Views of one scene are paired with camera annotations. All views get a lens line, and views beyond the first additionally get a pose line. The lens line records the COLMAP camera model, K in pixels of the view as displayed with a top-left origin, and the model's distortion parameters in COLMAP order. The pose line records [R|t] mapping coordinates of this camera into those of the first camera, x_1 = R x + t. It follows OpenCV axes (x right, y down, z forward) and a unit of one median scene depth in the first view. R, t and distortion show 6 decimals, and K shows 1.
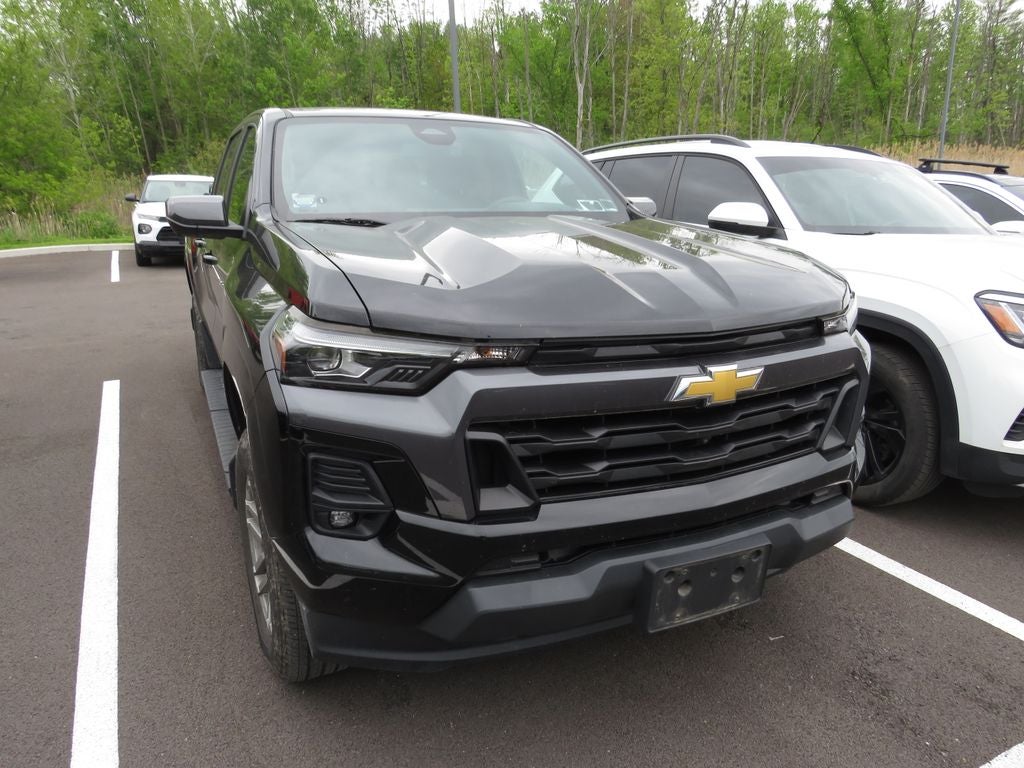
lens RADIAL K [[719.0, 0, 511.9], [0, 719.0, 411.6], [0, 0, 1]] dist [-0.028603, 0.010622]
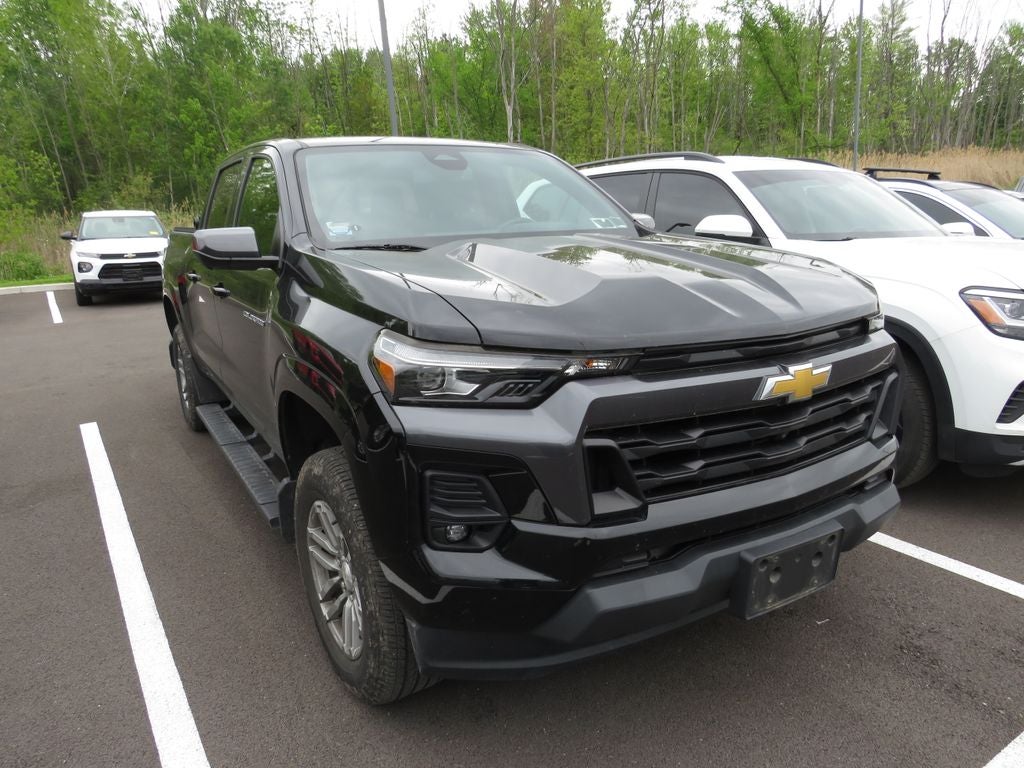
lens RADIAL K [[720.0, 0, 512.4], [0, 720.0, 413.1], [0, 0, 1]] dist [-0.028428, 0.004417]
pose [[0.994808, -0.060930, 0.081511, -0.142470], [0.063030, 0.997736, -0.023443, 0.004271], [-0.079898, 0.028459, 0.996397, -0.023439]]
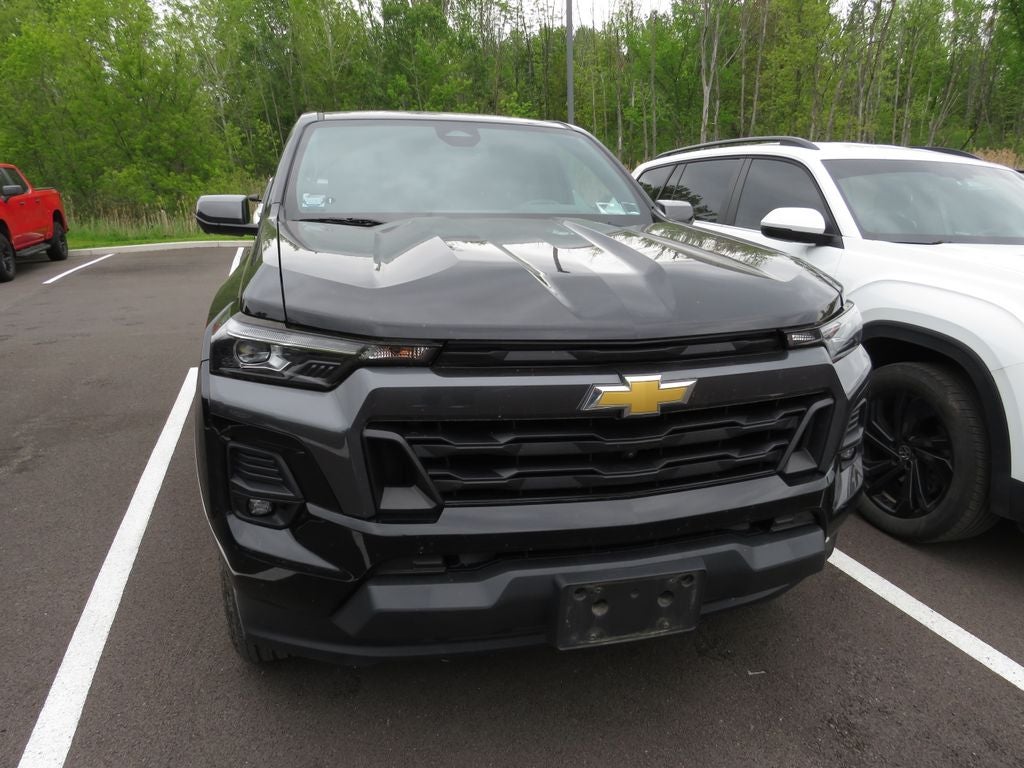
lens RADIAL K [[722.6, 0, 509.5], [0, 722.6, 408.9], [0, 0, 1]] dist [-0.036899, 0.024892]
pose [[0.985816, 0.054965, -0.158574, 0.168986], [-0.056526, 0.998387, -0.005347, -0.003476], [0.158024, 0.014234, 0.987333, 0.020092]]
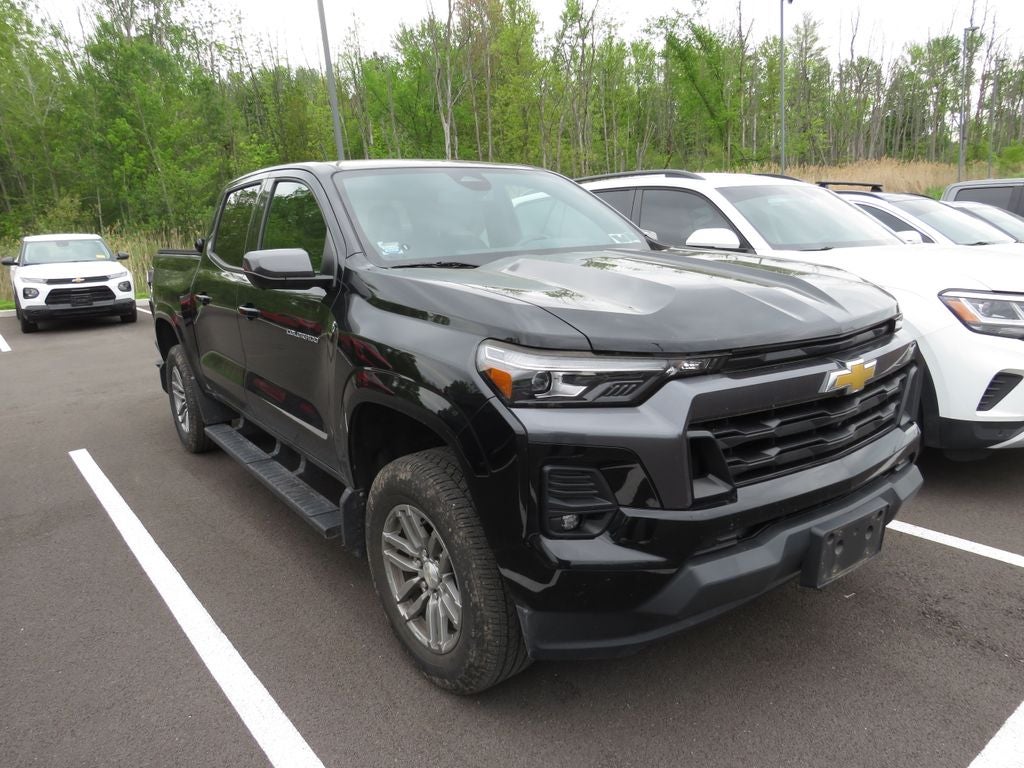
lens RADIAL K [[720.0, 0, 512.4], [0, 720.0, 413.1], [0, 0, 1]] dist [-0.028428, 0.004417]
pose [[0.981821, -0.097022, 0.163140, -0.304713], [0.104328, 0.993861, -0.036810, 0.006546], [-0.158567, 0.053161, 0.985916, -0.068896]]
